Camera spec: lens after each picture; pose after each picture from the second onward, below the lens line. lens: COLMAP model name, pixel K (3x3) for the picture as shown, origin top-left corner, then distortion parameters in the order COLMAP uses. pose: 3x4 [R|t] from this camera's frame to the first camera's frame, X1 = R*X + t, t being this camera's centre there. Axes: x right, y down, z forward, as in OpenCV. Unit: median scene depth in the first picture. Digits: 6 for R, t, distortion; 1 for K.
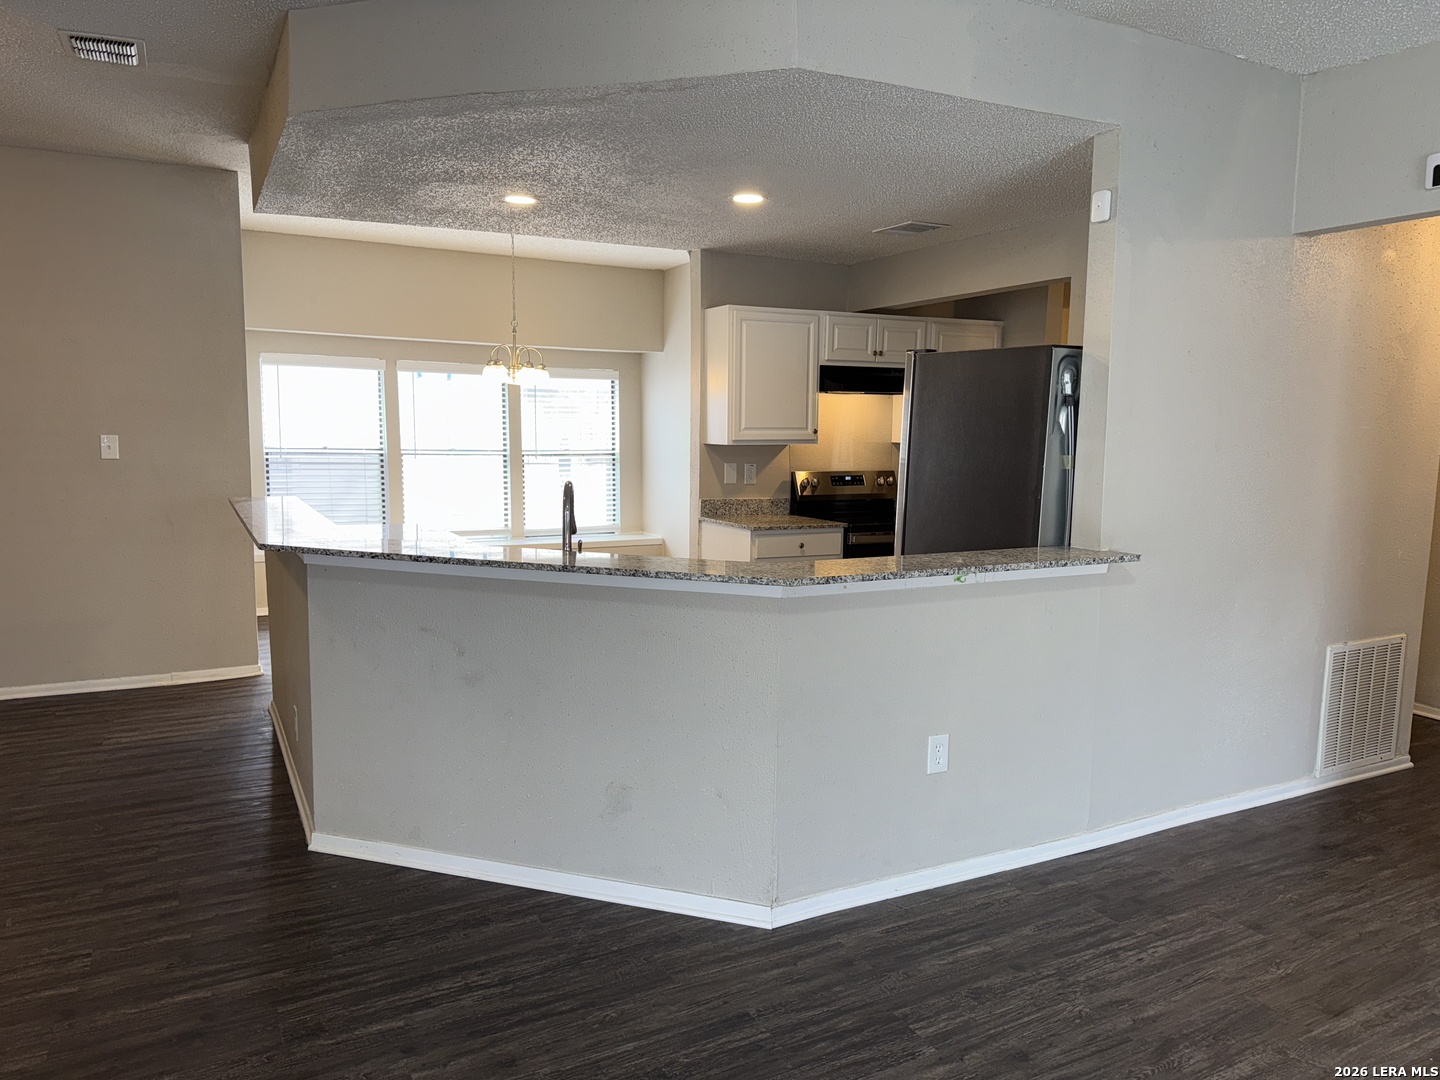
lens RADIAL K [[1024.3, 0, 727.1], [0, 1024.3, 545.9], [0, 0, 1]] dist [0.009978, -0.009582]
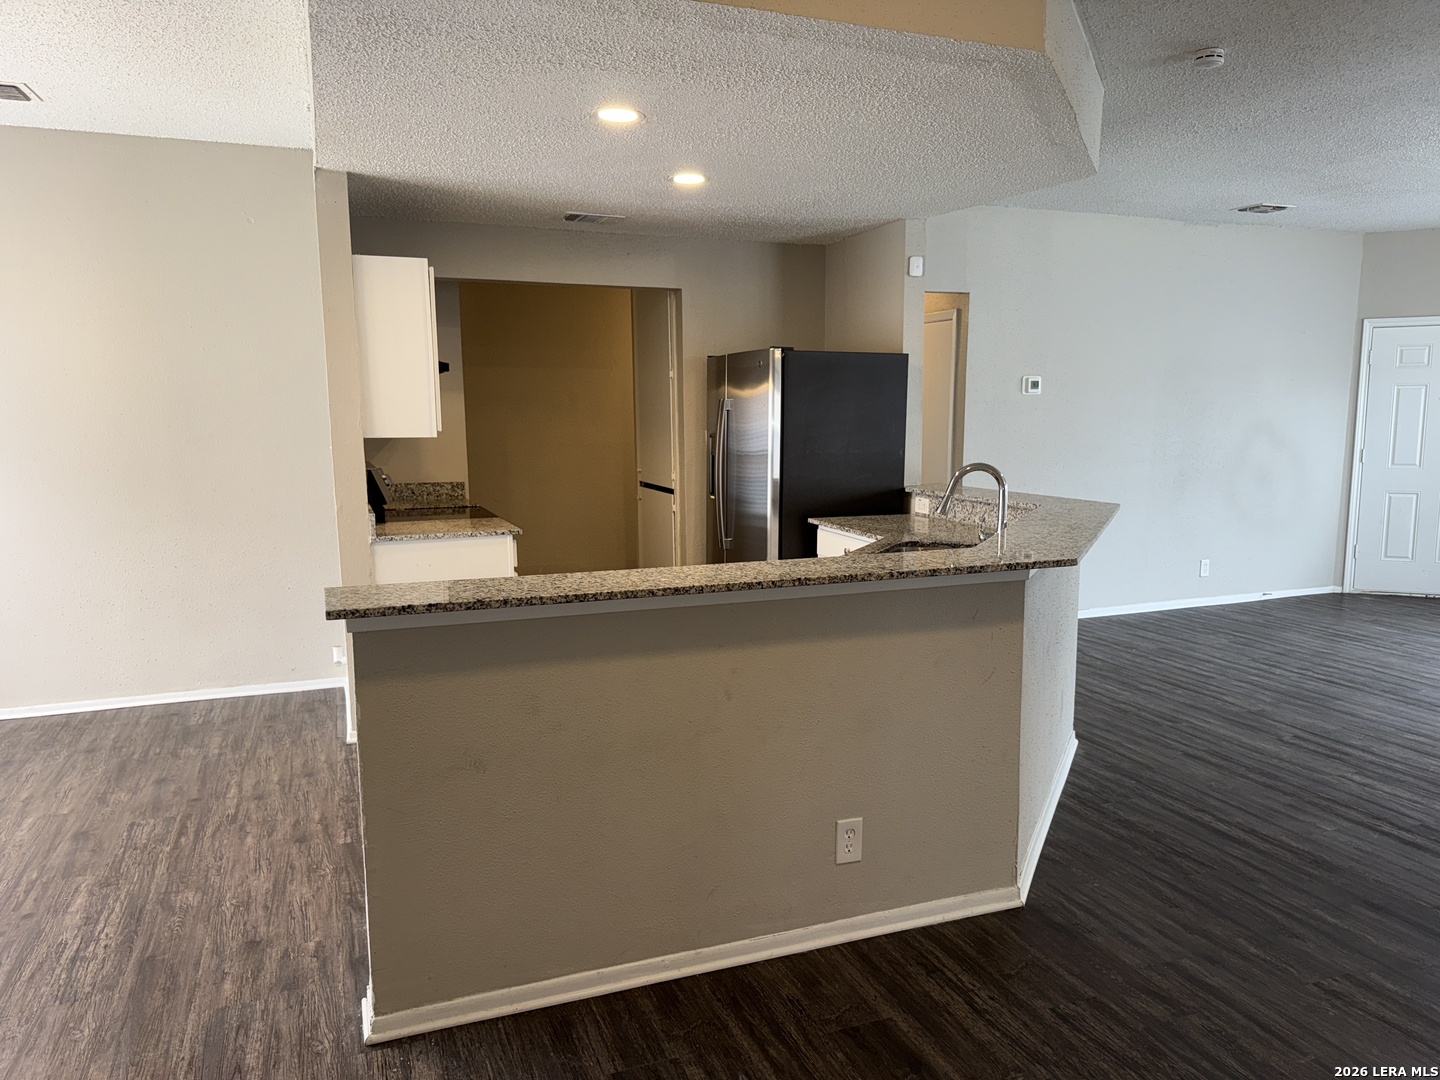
lens RADIAL K [[1024.3, 0, 727.1], [0, 1024.3, 545.9], [0, 0, 1]] dist [0.009978, -0.009582]
pose [[0.112018, -0.150544, 0.982237, -1.431666], [0.129518, 0.982238, 0.135773, -0.178281], [-0.985229, 0.112009, 0.129526, 1.265536]]
